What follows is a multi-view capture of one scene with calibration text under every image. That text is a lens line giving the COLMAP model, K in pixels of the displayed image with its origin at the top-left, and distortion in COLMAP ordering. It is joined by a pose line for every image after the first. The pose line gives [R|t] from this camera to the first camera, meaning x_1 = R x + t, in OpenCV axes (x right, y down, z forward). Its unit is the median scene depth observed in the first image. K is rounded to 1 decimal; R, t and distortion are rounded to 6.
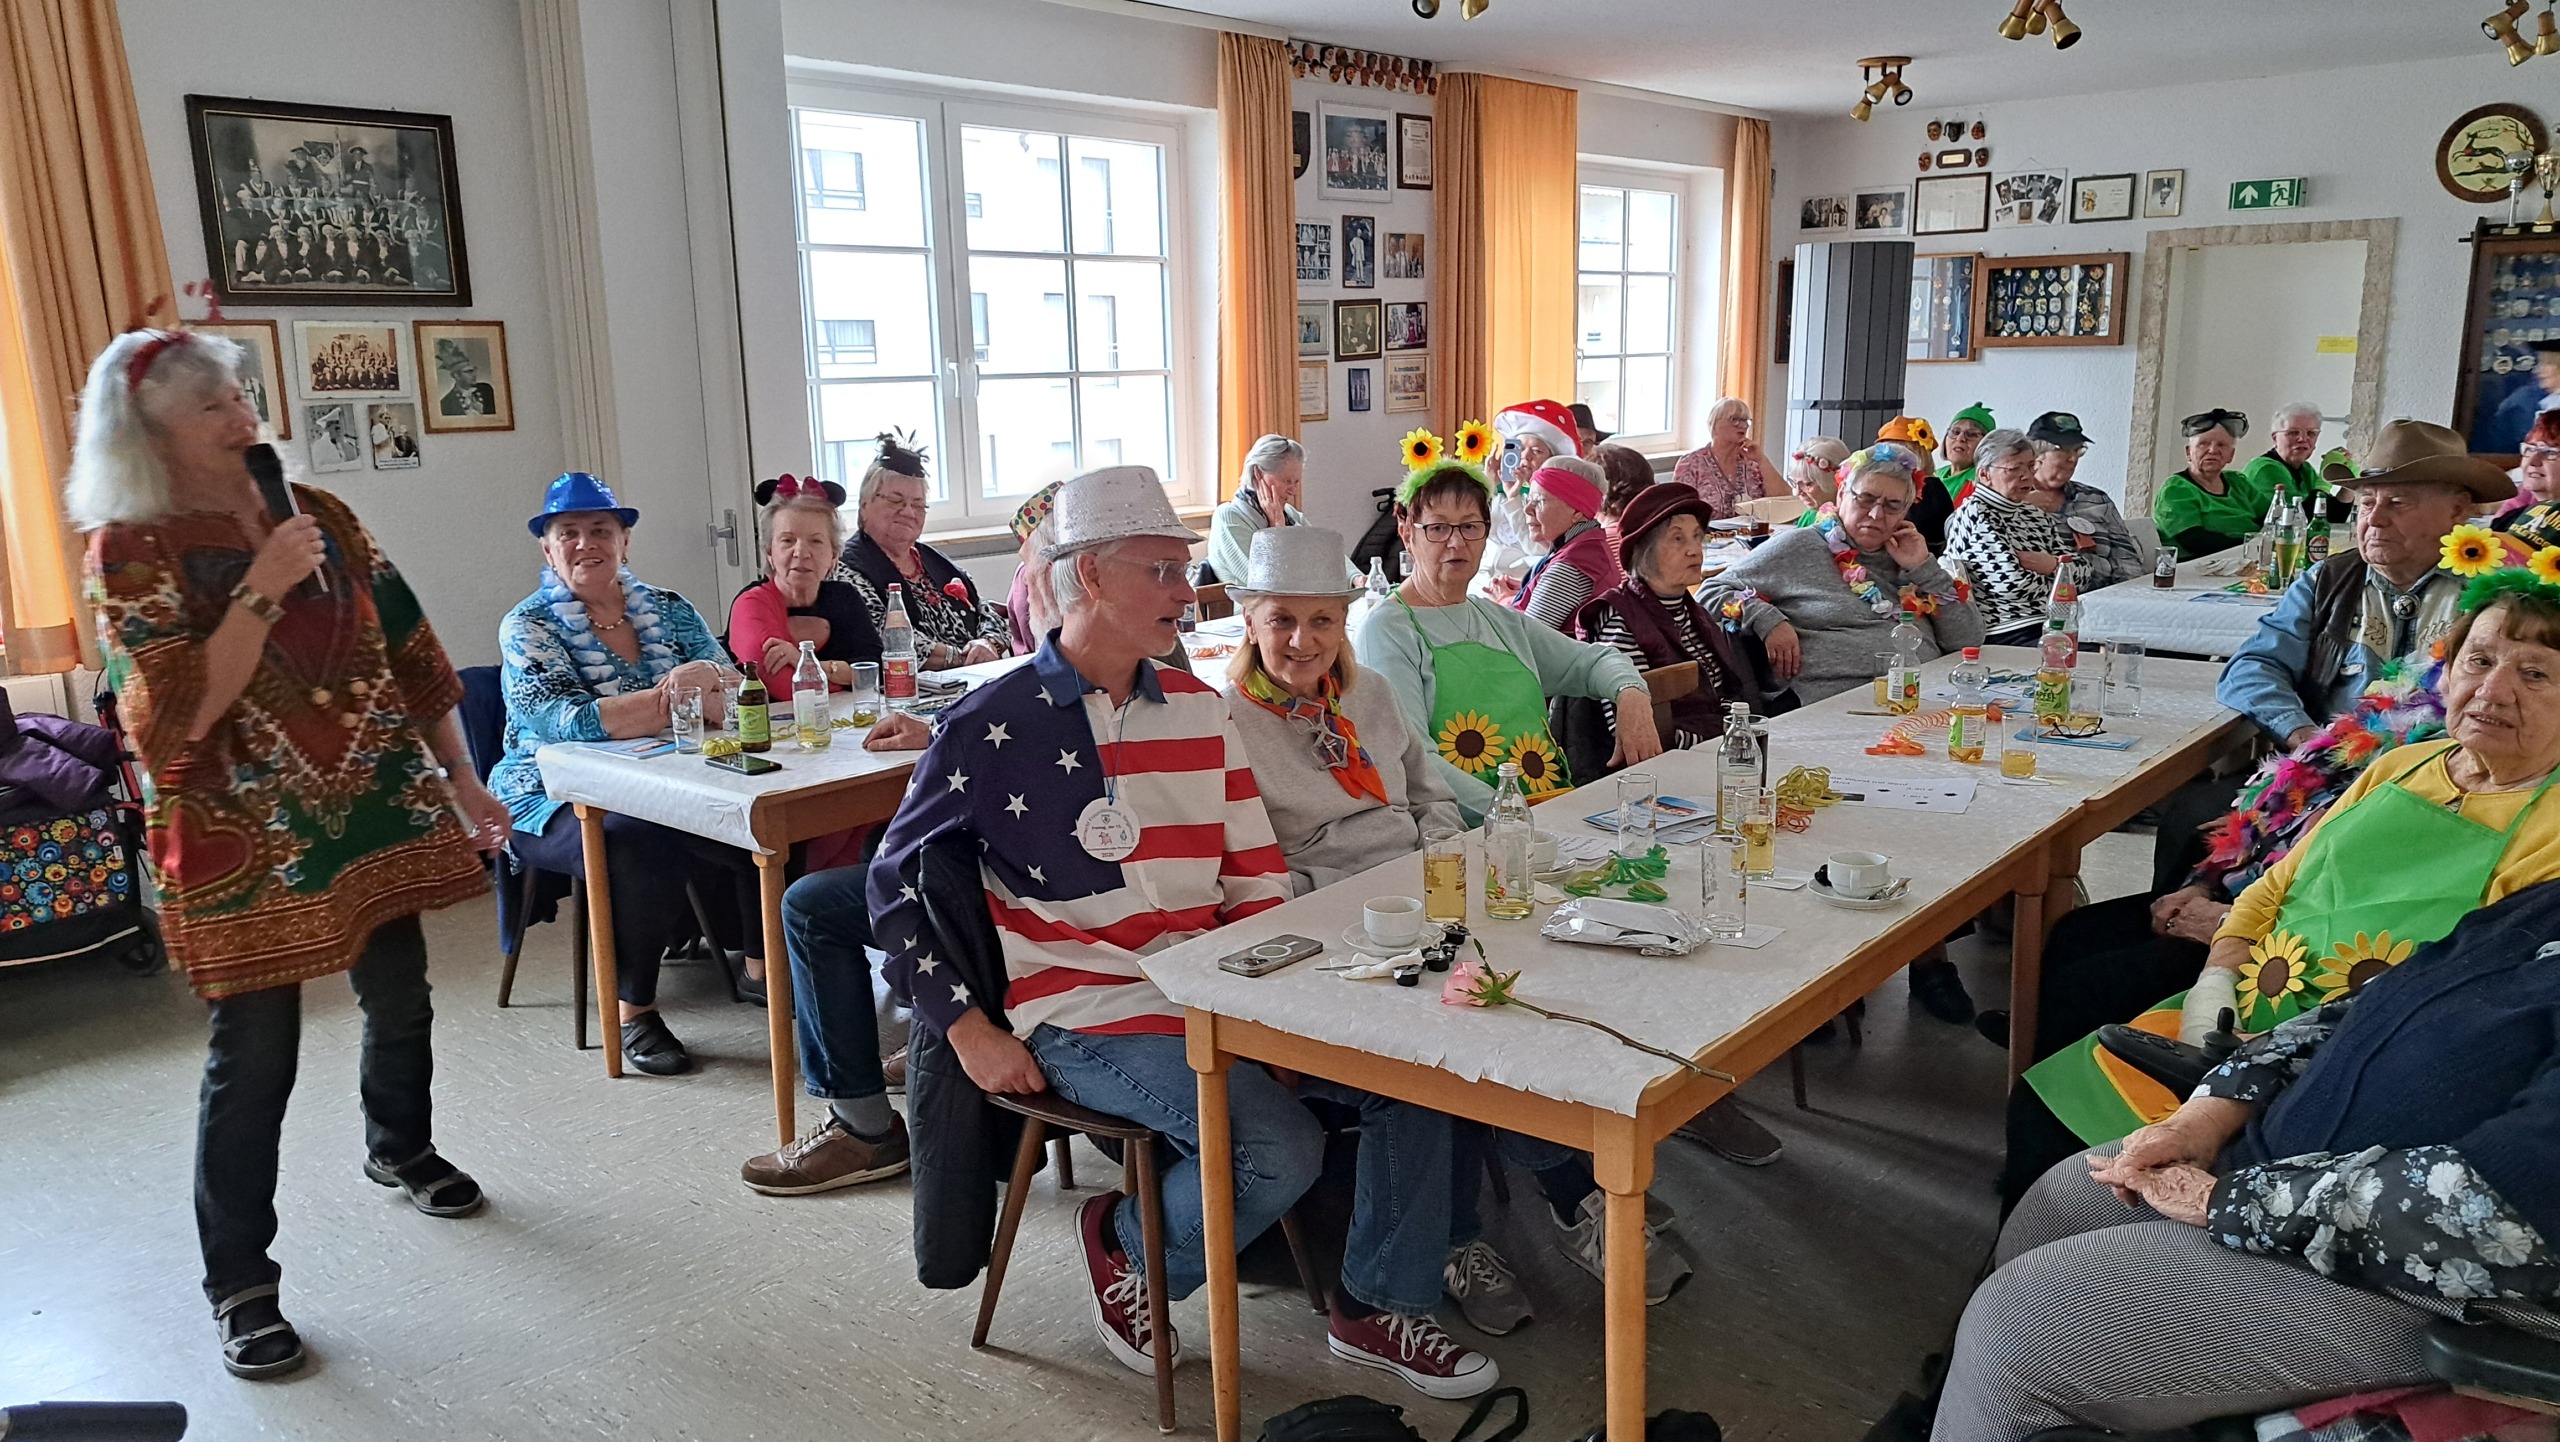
lens RADIAL K [[1817.6, 0, 1282.2], [0, 1817.6, 729.6], [0, 0, 1]] dist [0.068165, -0.080747]
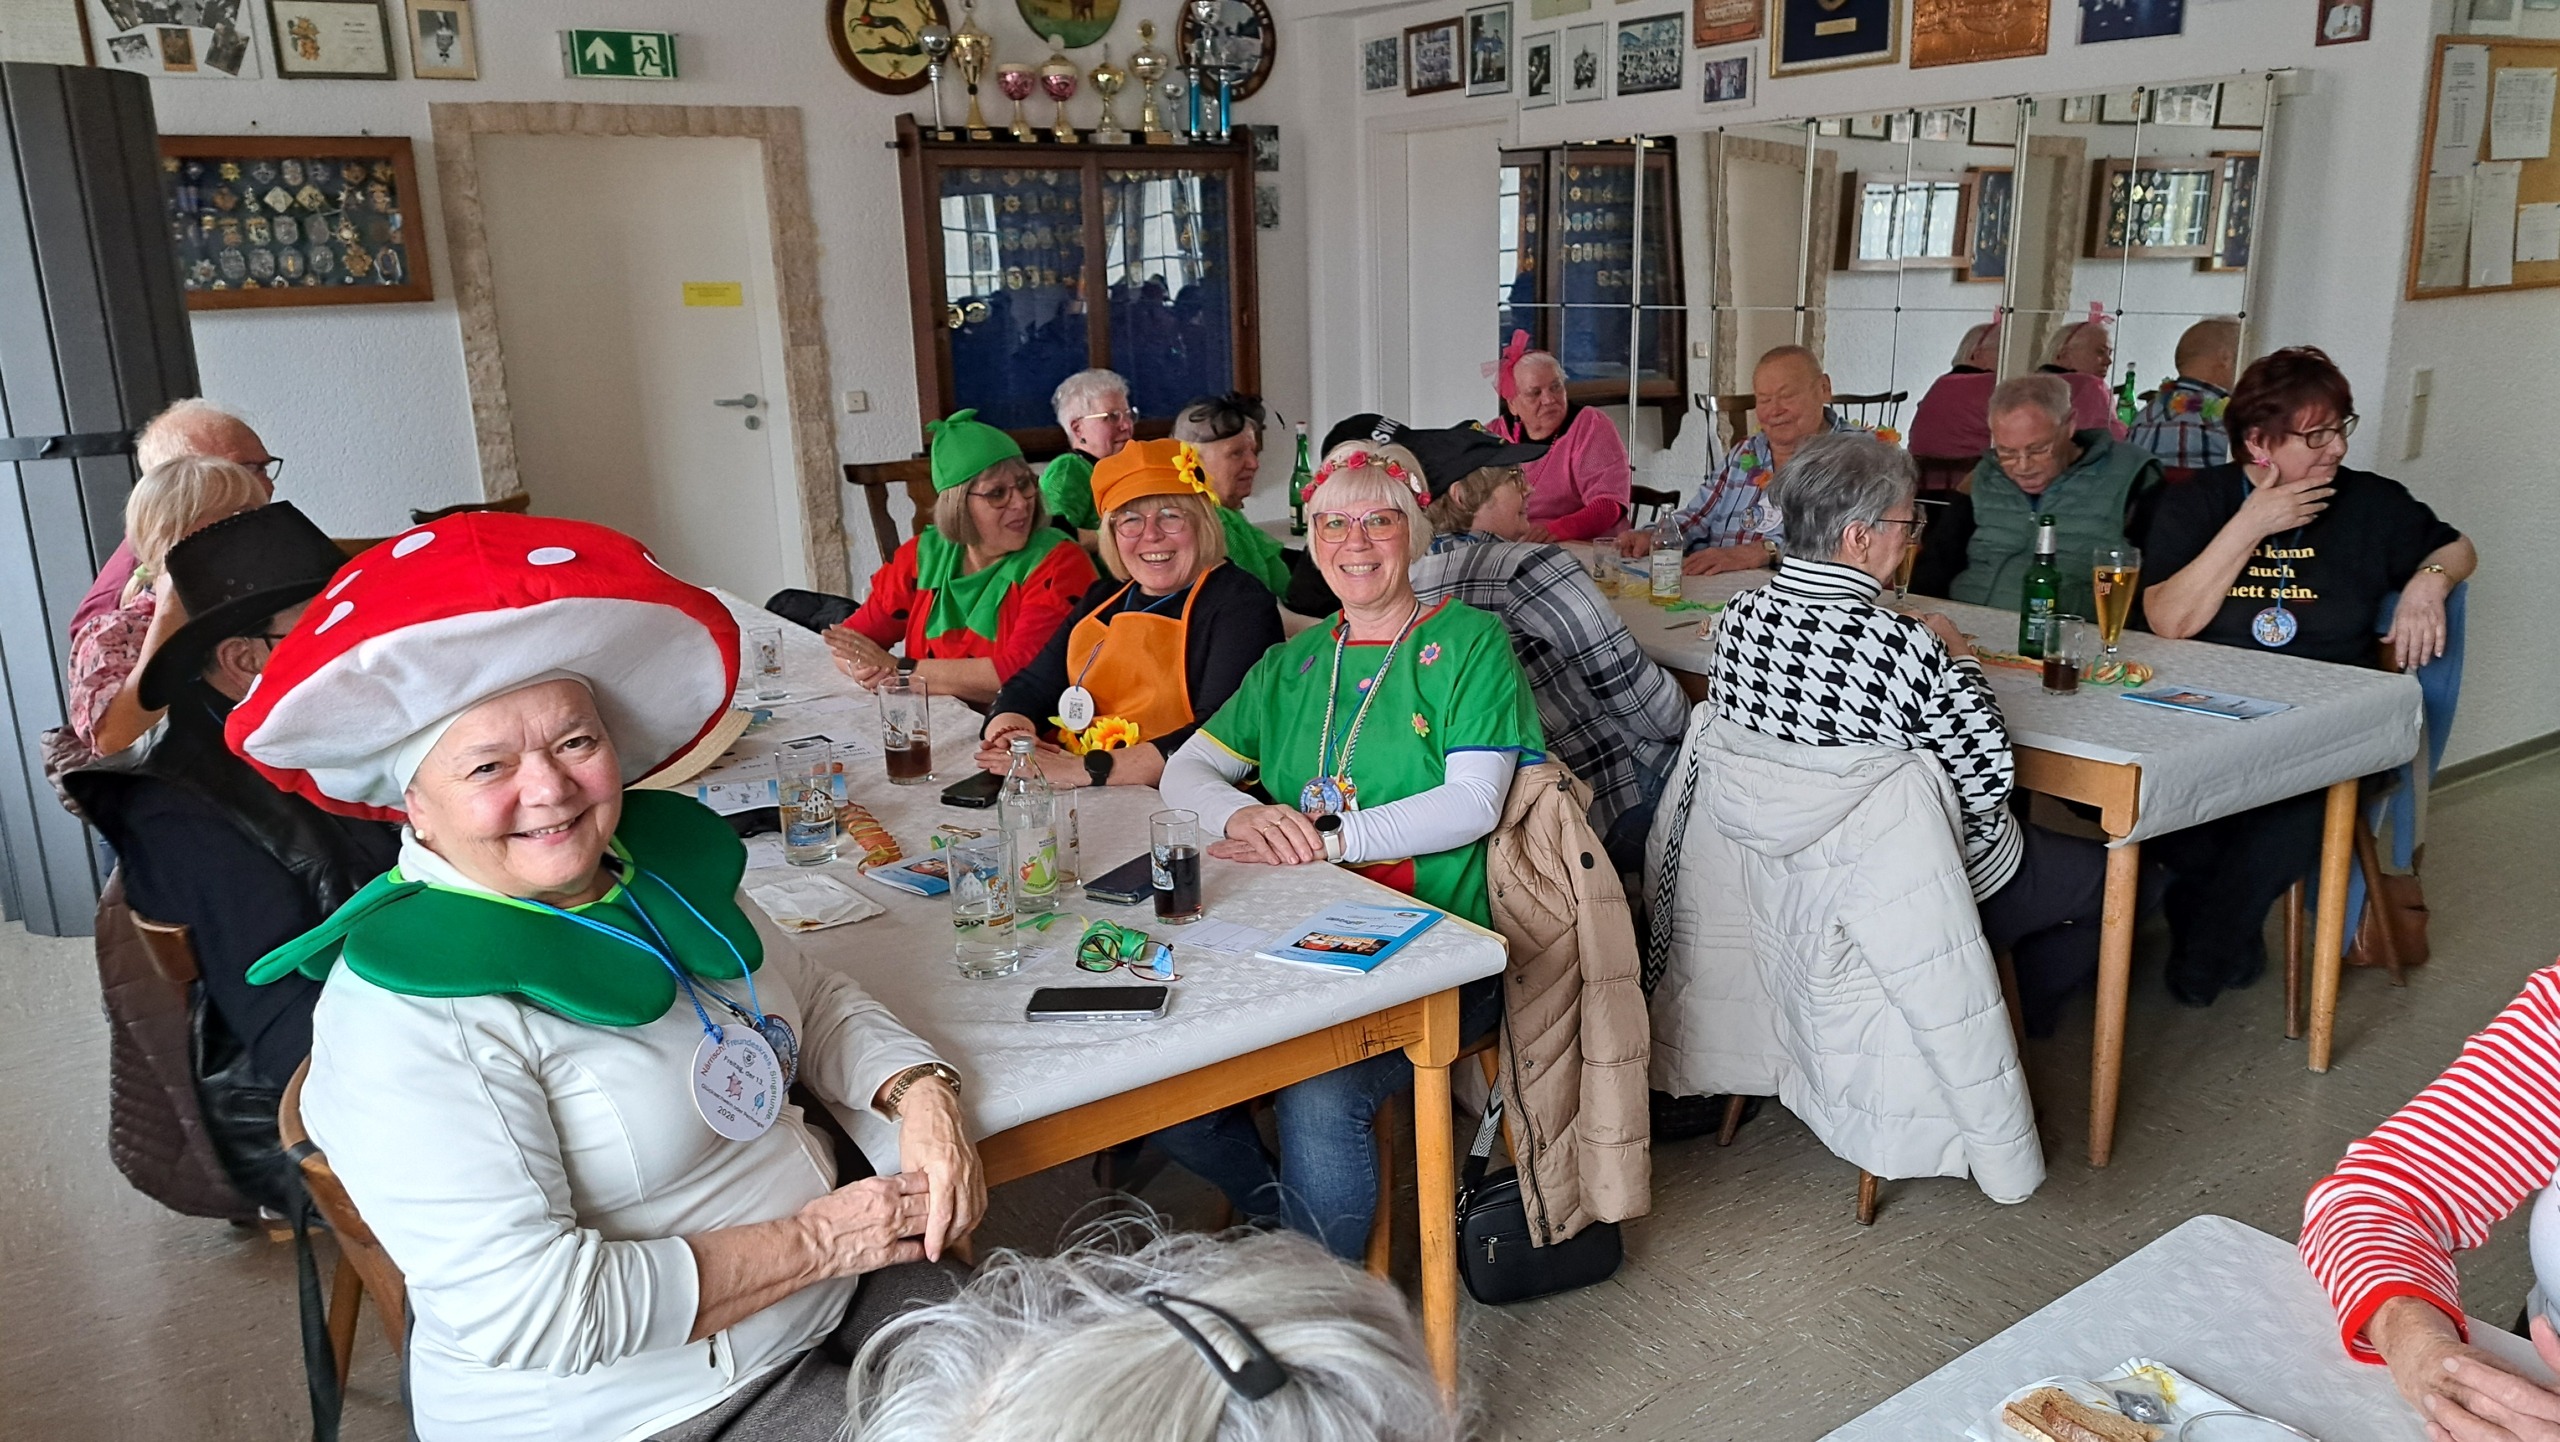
lens RADIAL K [[1817.6, 0, 1280.8], [0, 1817.6, 730.6], [0, 0, 1]] dist [0.068165, -0.080747]
pose [[0.283519, -0.235868, 0.929507, -0.039809], [0.223285, 0.958876, 0.175214, -0.126814], [-0.932610, 0.157869, 0.324525, 0.611274]]
